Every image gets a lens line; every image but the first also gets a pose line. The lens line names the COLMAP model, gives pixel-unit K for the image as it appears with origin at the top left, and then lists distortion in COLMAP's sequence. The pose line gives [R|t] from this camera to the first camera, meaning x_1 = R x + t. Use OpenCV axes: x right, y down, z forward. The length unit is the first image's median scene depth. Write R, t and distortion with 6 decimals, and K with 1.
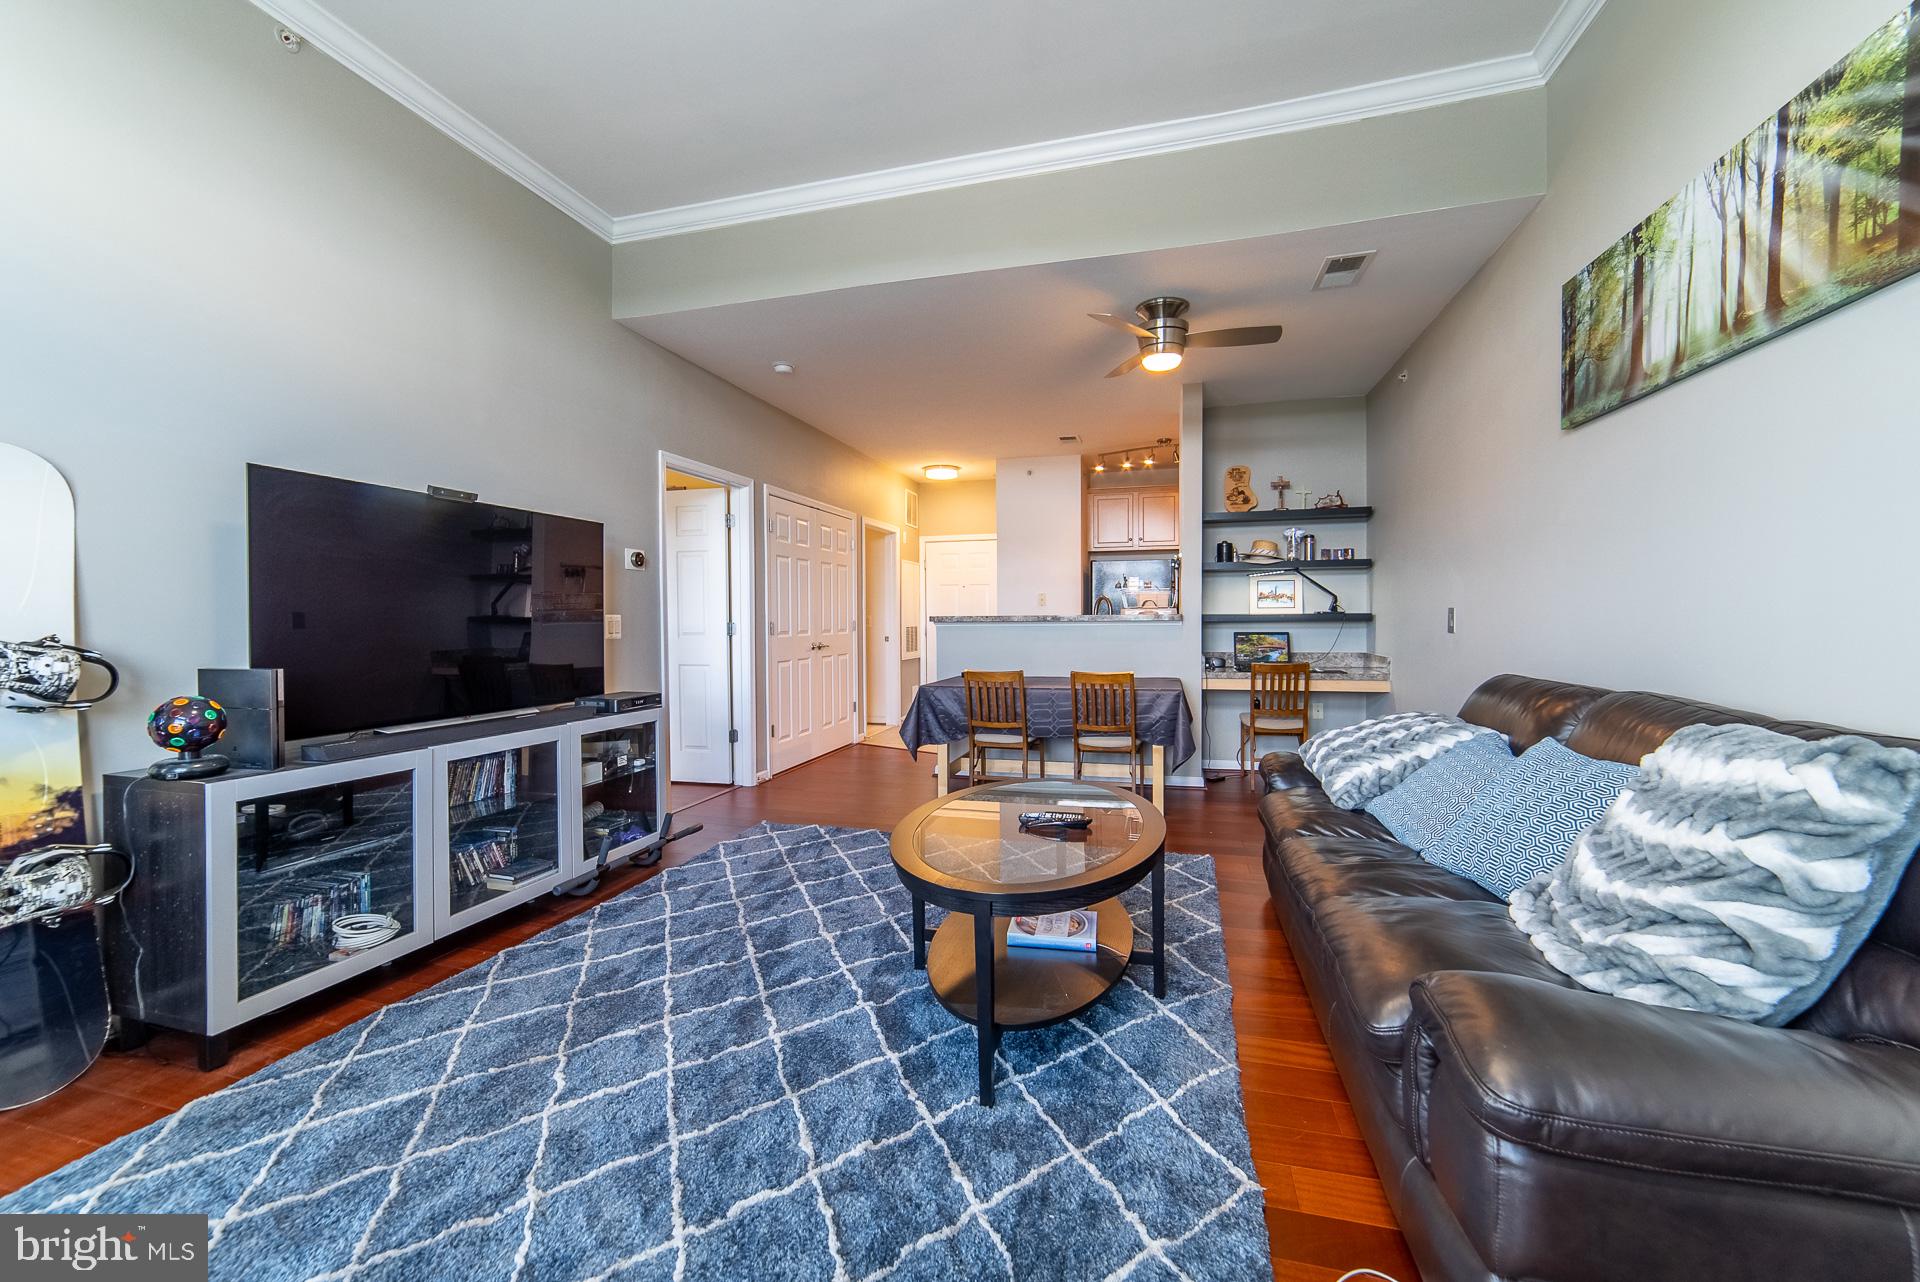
lens RADIAL K [[768.4, 0, 941.2], [0, 768.4, 639.7], [0, 0, 1]] dist [-0.014498, 0.004495]
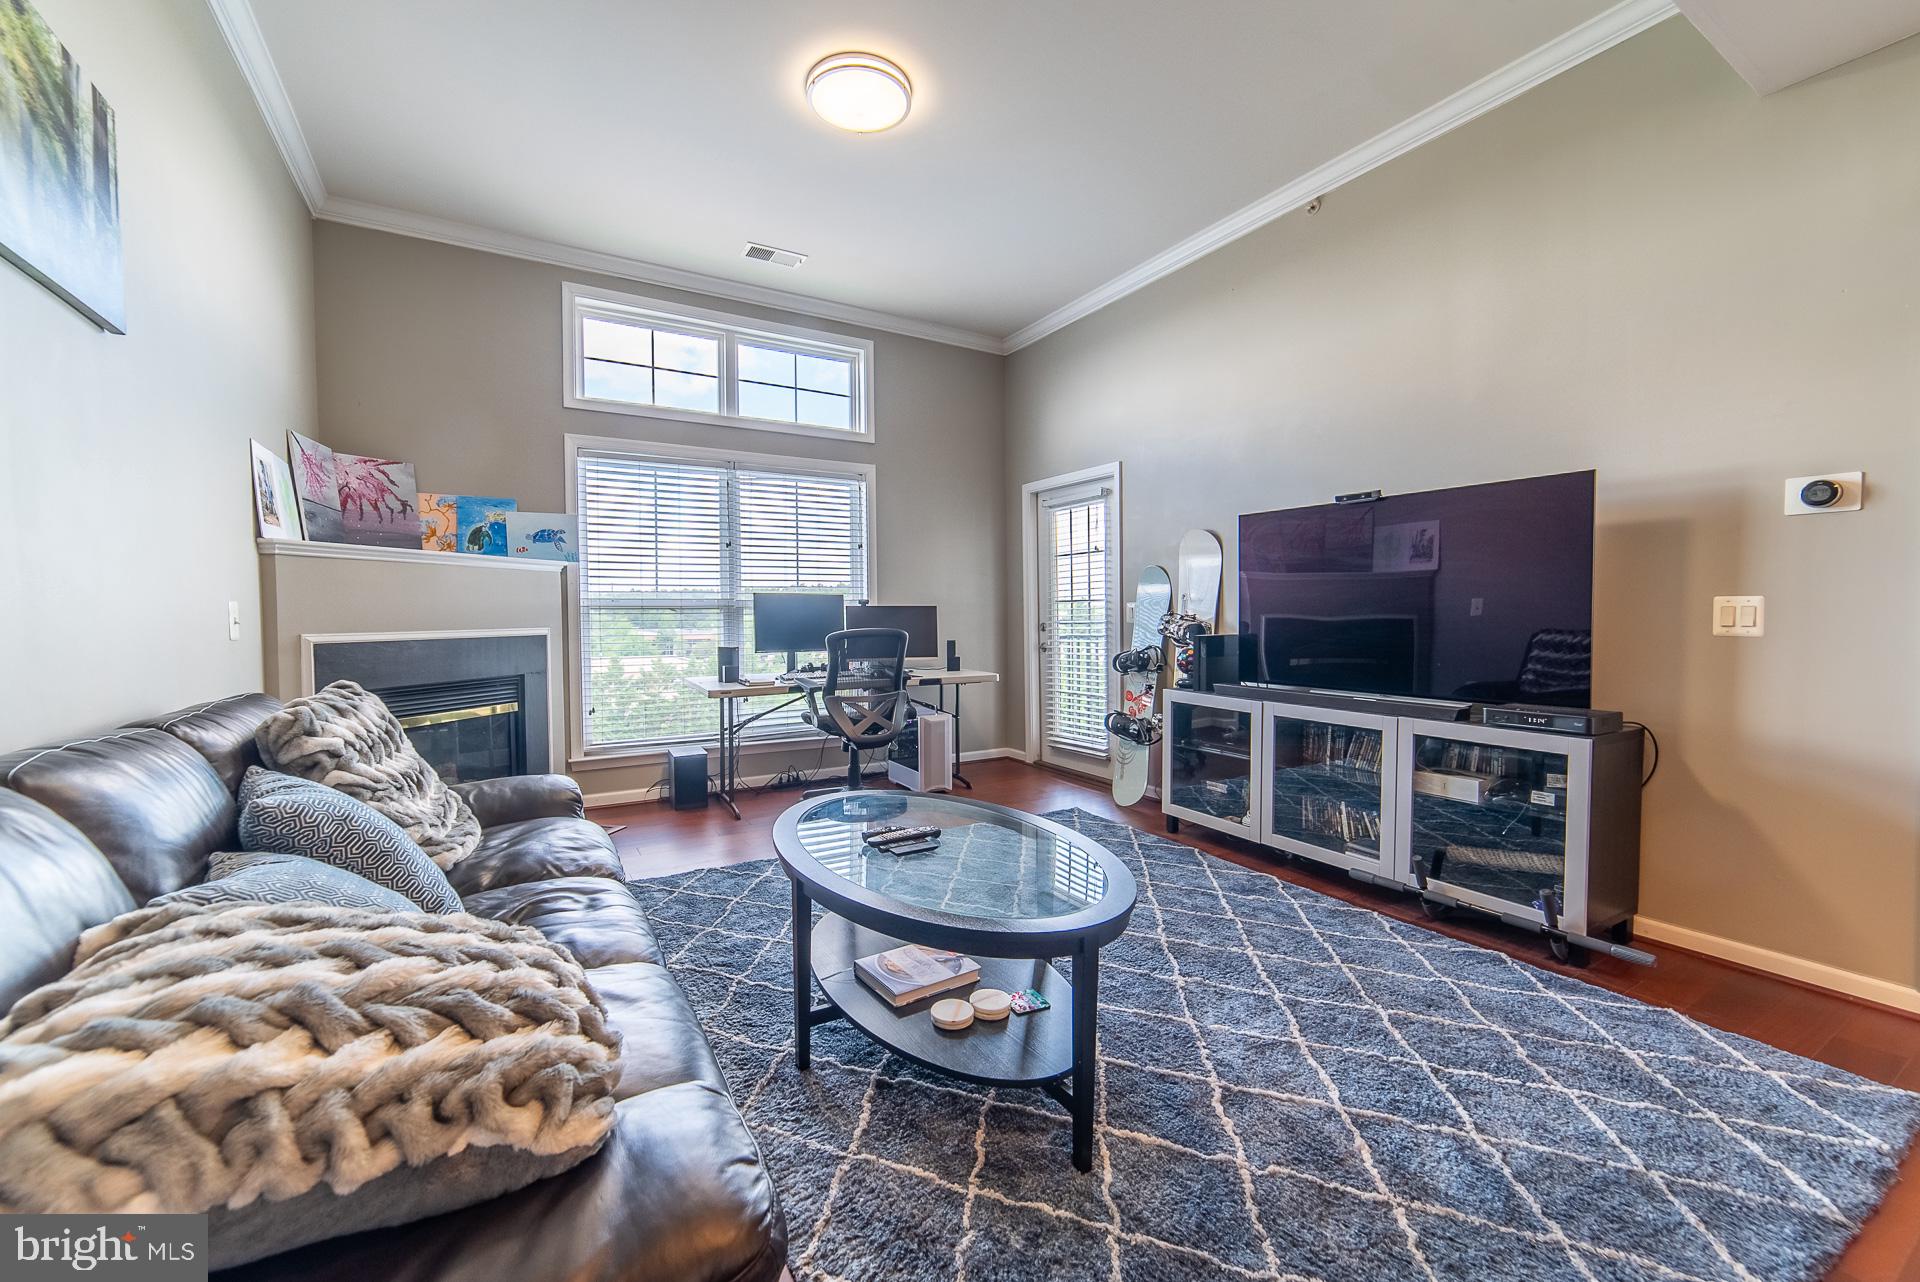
lens RADIAL K [[768.4, 0, 953.2], [0, 768.4, 642.0], [0, 0, 1]] dist [-0.014498, 0.004495]
pose [[-0.677002, 0.040573, -0.734862, 0.686205], [-0.008118, 0.998007, 0.062581, -0.044727], [0.735936, 0.048333, -0.675323, 1.469322]]
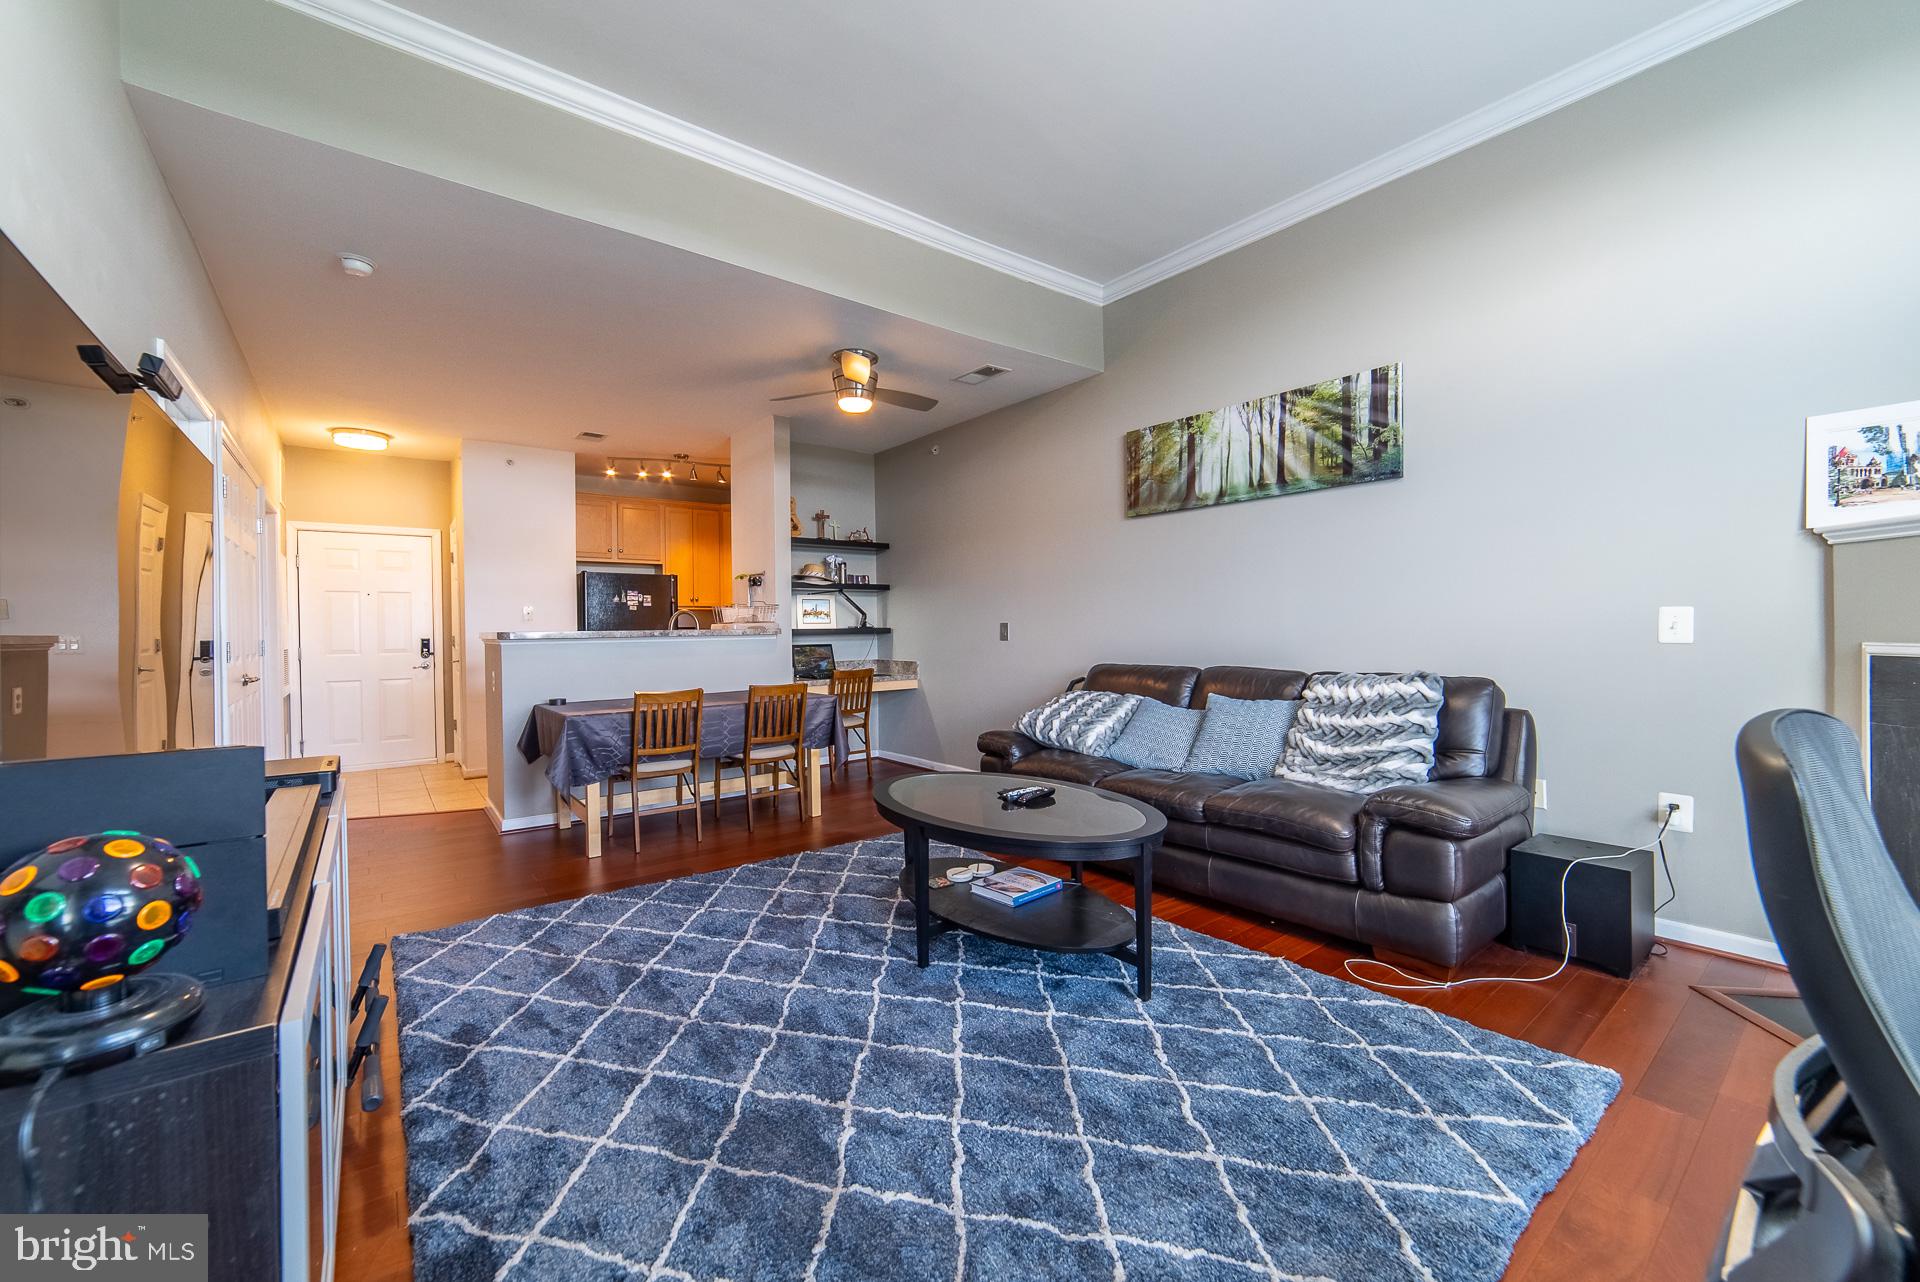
lens RADIAL K [[768.4, 0, 963.8], [0, 768.4, 637.3], [0, 0, 1]] dist [-0.014498, 0.004495]
pose [[0.576298, -0.011650, 0.817156, -0.812621], [0.032584, 0.999431, -0.008731, -0.005757], [-0.816589, 0.031658, 0.576350, 0.332012]]
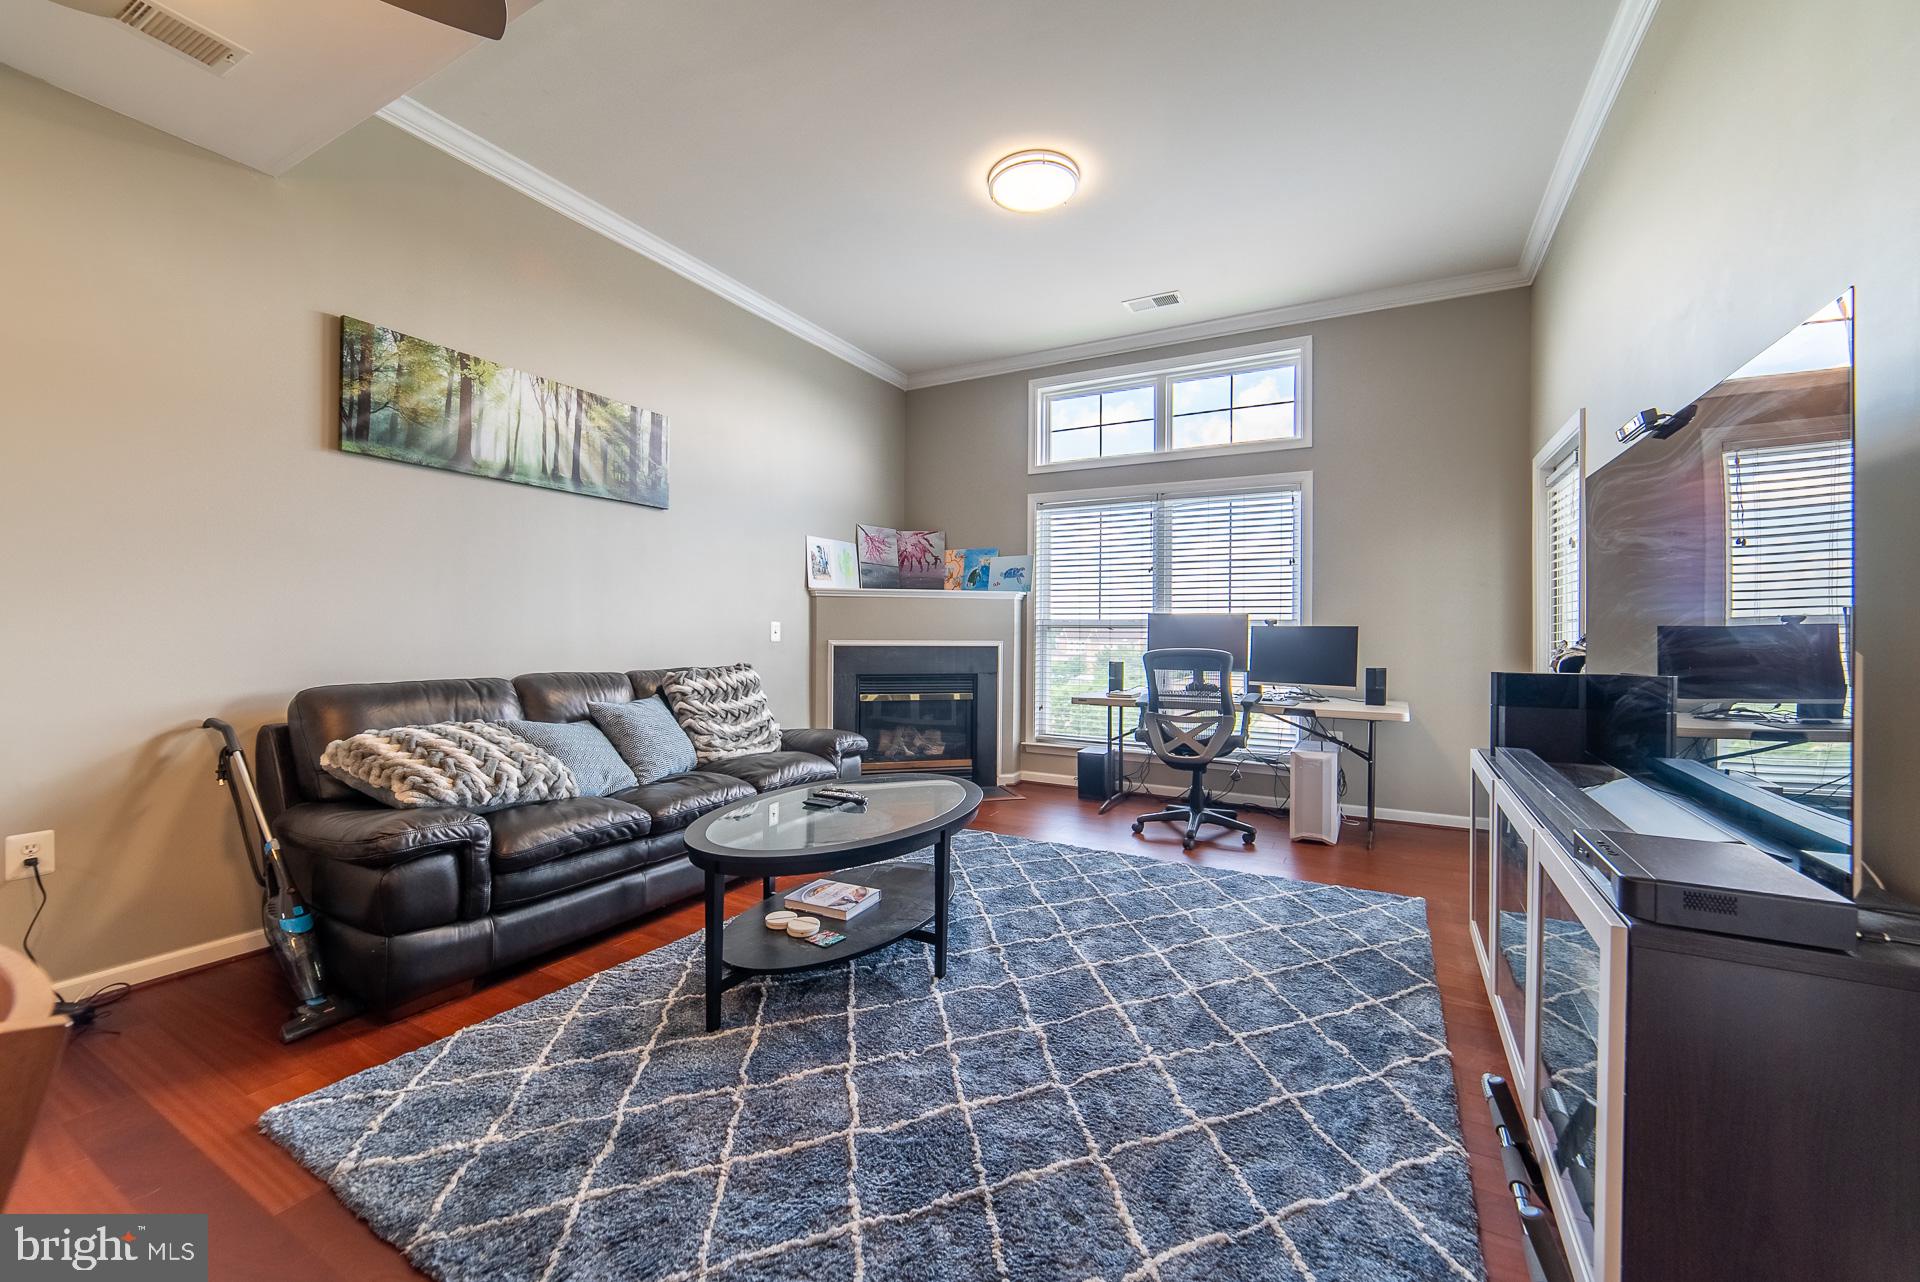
lens RADIAL K [[768.4, 0, 956.8], [0, 768.4, 632.3], [0, 0, 1]] dist [-0.014498, 0.004495]
pose [[-0.976155, -0.000315, 0.217072, -0.258273], [0.004754, 0.999728, 0.022832, -0.042717], [-0.217020, 0.023319, -0.975888, 1.903791]]
